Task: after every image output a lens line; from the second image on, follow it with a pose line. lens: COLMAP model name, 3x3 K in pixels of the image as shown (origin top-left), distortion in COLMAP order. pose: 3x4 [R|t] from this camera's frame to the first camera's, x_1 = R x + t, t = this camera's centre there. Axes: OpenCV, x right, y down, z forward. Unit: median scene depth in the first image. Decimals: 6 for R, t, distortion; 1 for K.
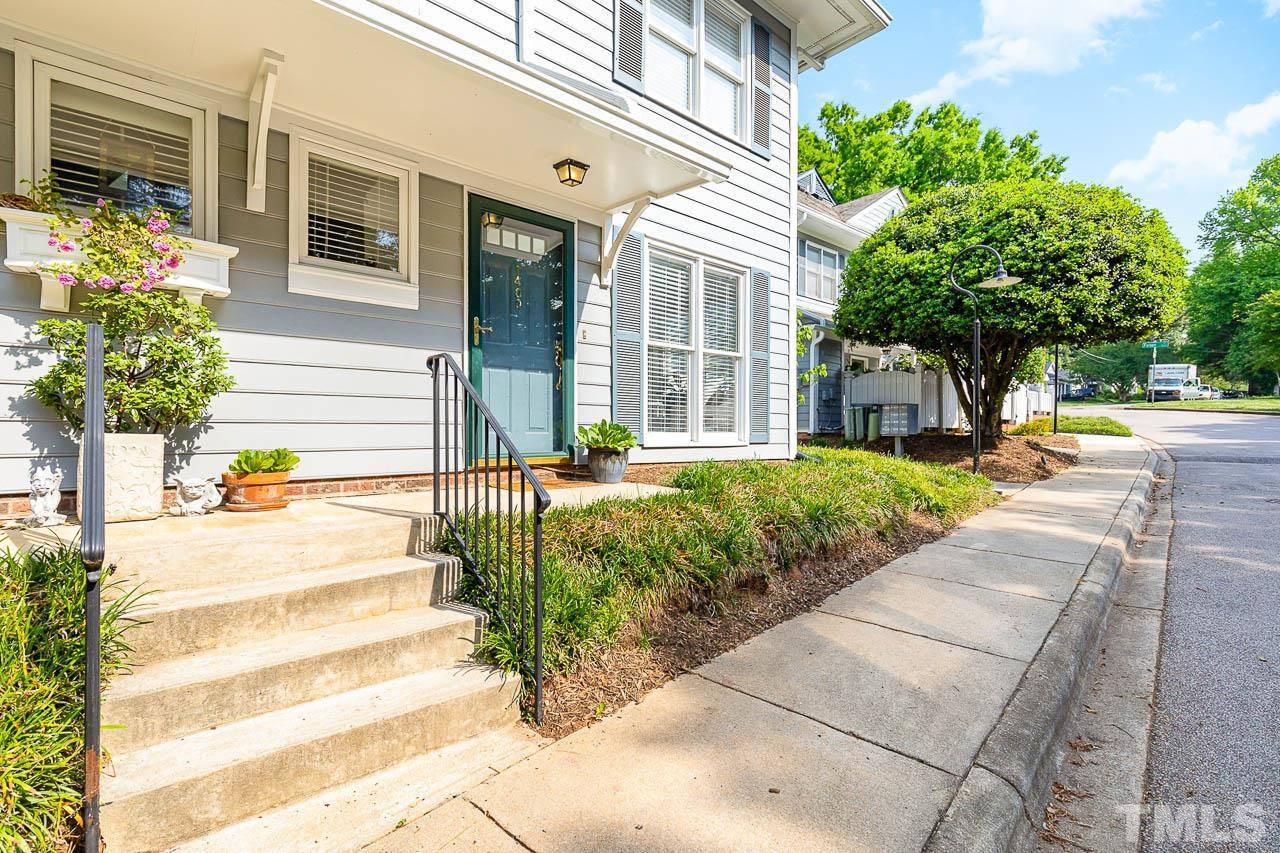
lens RADIAL K [[575.3, 0, 649.0], [0, 575.3, 429.5], [0, 0, 1]] dist [0.008643, -0.001390]
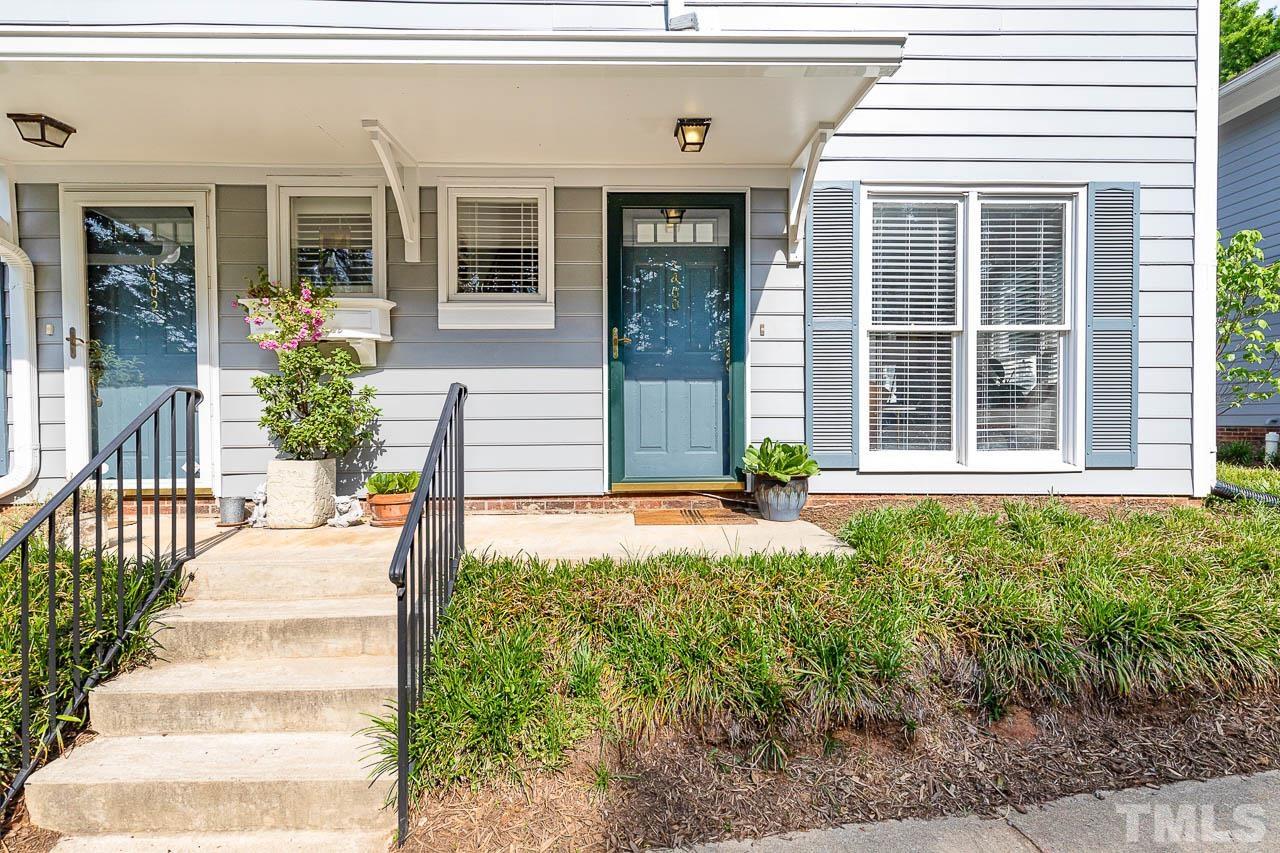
lens RADIAL K [[575.3, 0, 637.7], [0, 575.3, 427.8], [0, 0, 1]] dist [0.008643, -0.001390]
pose [[0.766069, 0.000020, -0.642758, 0.339207], [0.008355, 0.999915, 0.009989, -0.048173], [0.642704, -0.013022, 0.766004, 0.345136]]
